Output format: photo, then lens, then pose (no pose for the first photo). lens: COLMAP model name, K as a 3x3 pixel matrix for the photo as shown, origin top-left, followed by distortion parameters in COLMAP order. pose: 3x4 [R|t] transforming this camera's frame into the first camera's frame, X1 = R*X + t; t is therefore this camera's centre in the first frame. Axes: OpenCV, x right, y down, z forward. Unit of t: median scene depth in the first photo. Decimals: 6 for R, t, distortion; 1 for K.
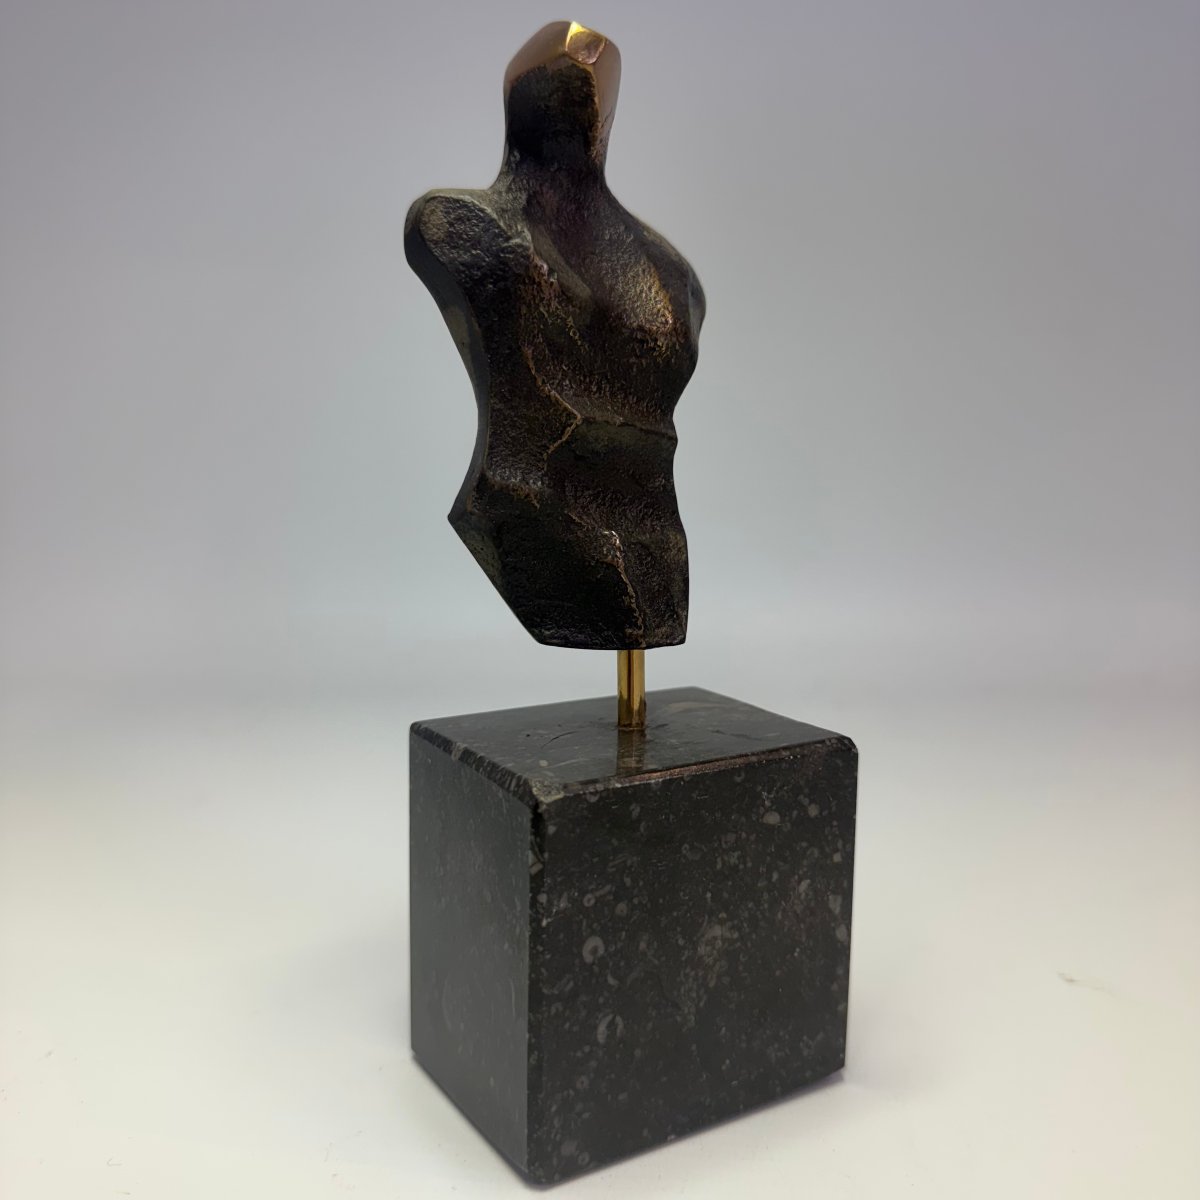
lens RADIAL K [[1159.9, 0, 600.0], [0, 1159.9, 600.0], [0, 0, 1]] dist [0.214832, -0.668869]
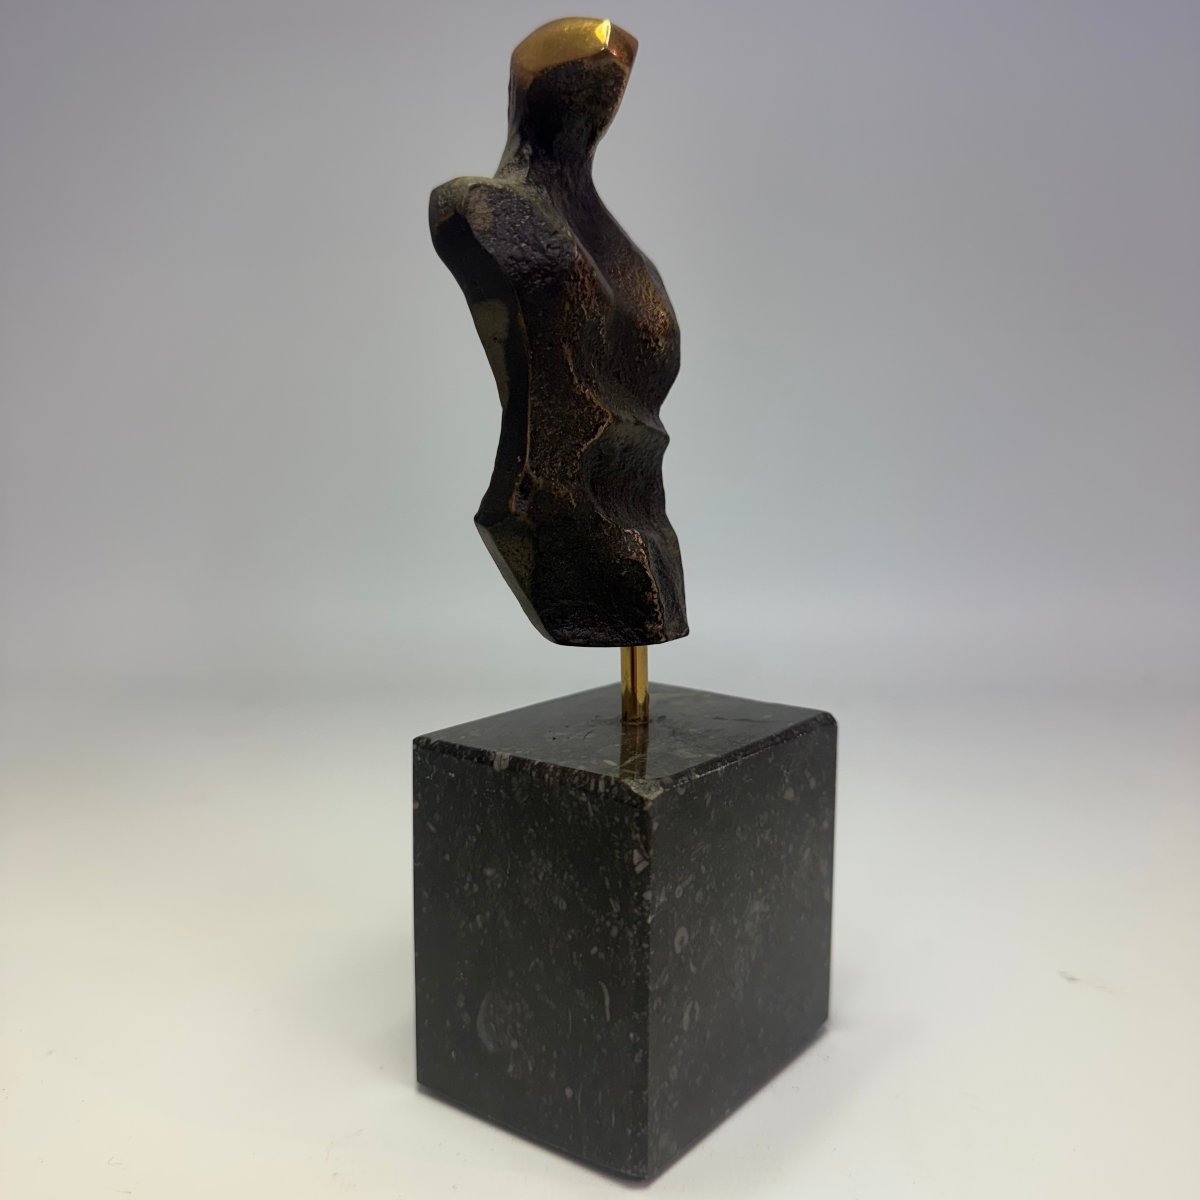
lens RADIAL K [[1159.9, 0, 600.0], [0, 1159.9, 600.0], [0, 0, 1]] dist [0.214832, -0.668869]
pose [[0.930705, -0.050779, 0.362229, -0.397041], [0.050536, 0.998671, 0.010151, -0.009295], [-0.362262, 0.008859, 0.932034, 0.070745]]
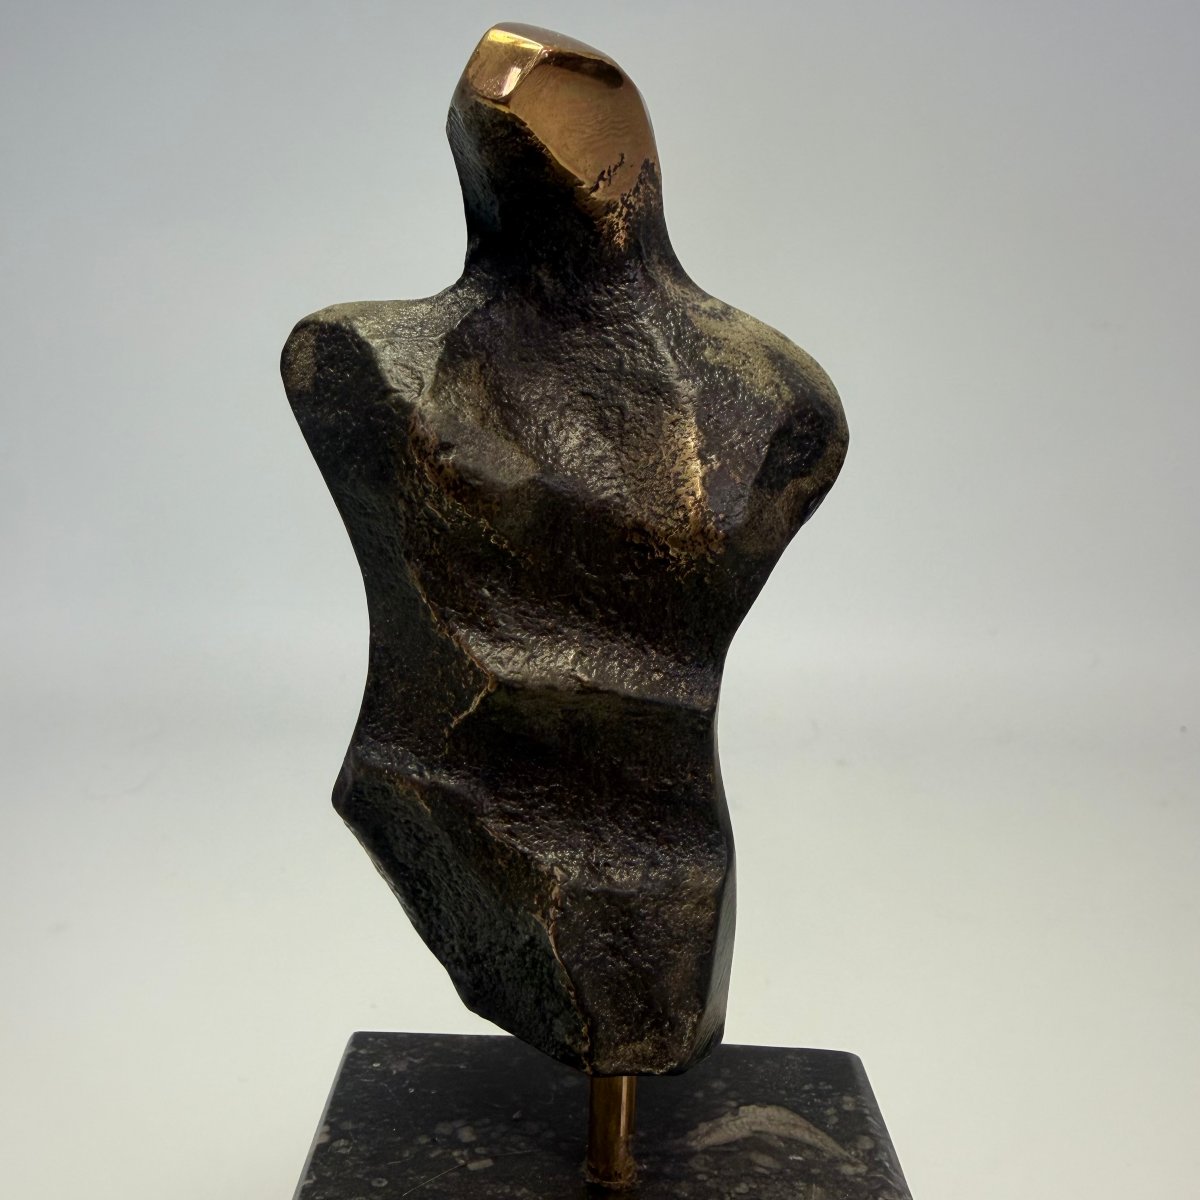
lens RADIAL K [[1142.8, 0, 599.9], [0, 1142.8, 500.3], [0, 0, 1]] dist [-0.004983, -0.000614]
pose [[0.856523, 0.096542, -0.507000, 0.312756], [-0.100559, 0.994739, 0.019534, -0.263997], [0.506218, 0.034252, 0.861725, 0.525435]]
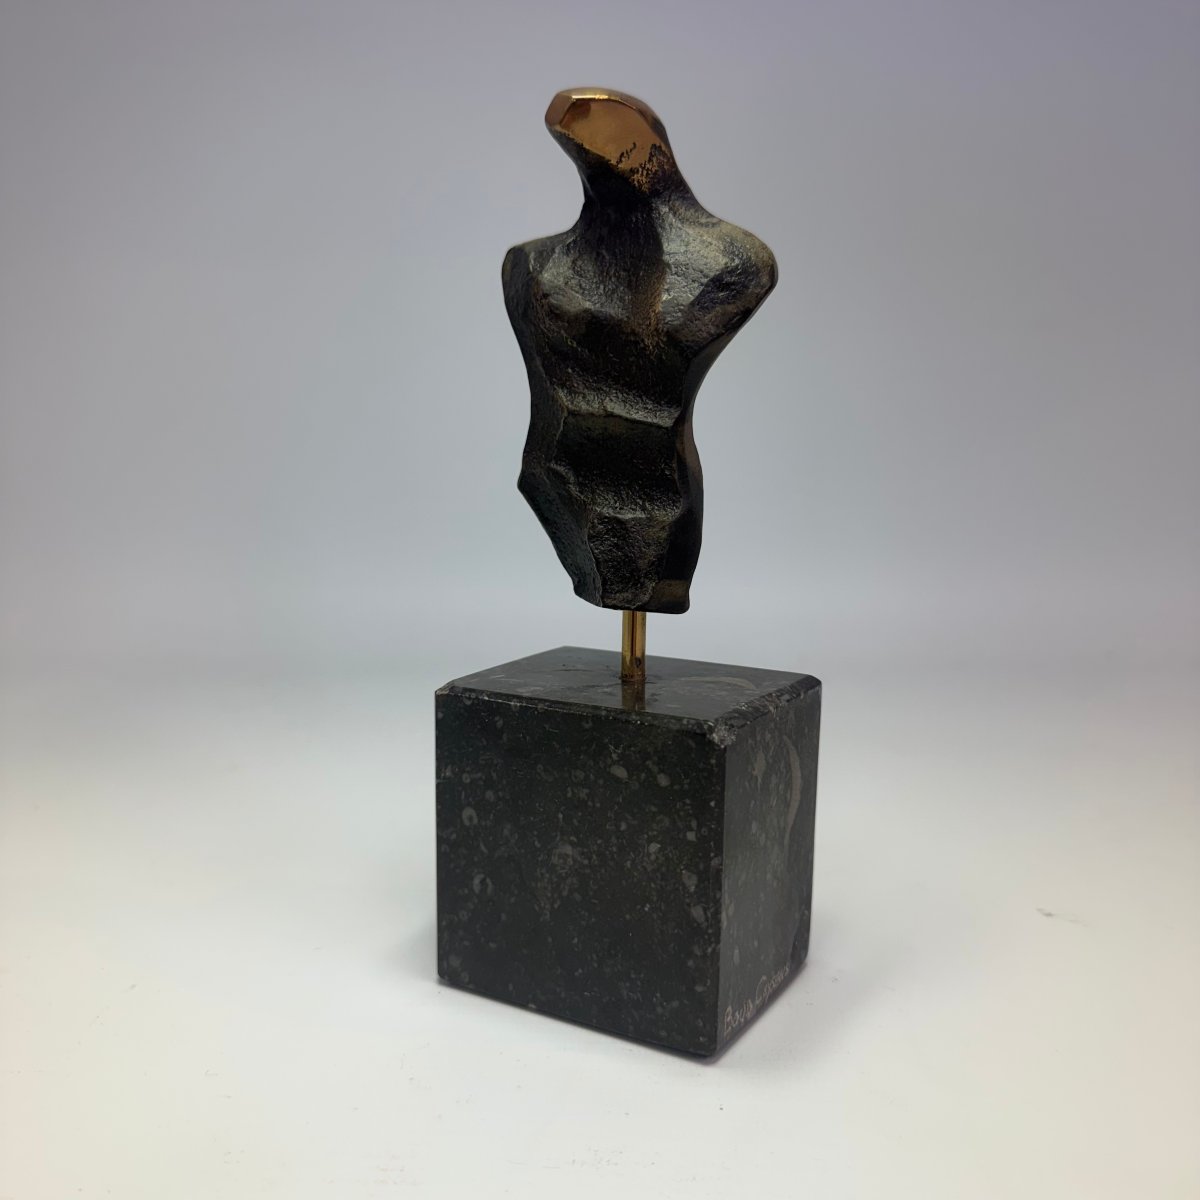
lens RADIAL K [[1159.9, 0, 600.0], [0, 1159.9, 600.0], [0, 0, 1]] dist [0.214832, -0.668869]
pose [[0.460164, 0.126176, -0.878822, 1.105983], [-0.118586, 0.989715, 0.080005, -0.061303], [0.879879, 0.067401, 0.470394, 0.464112]]
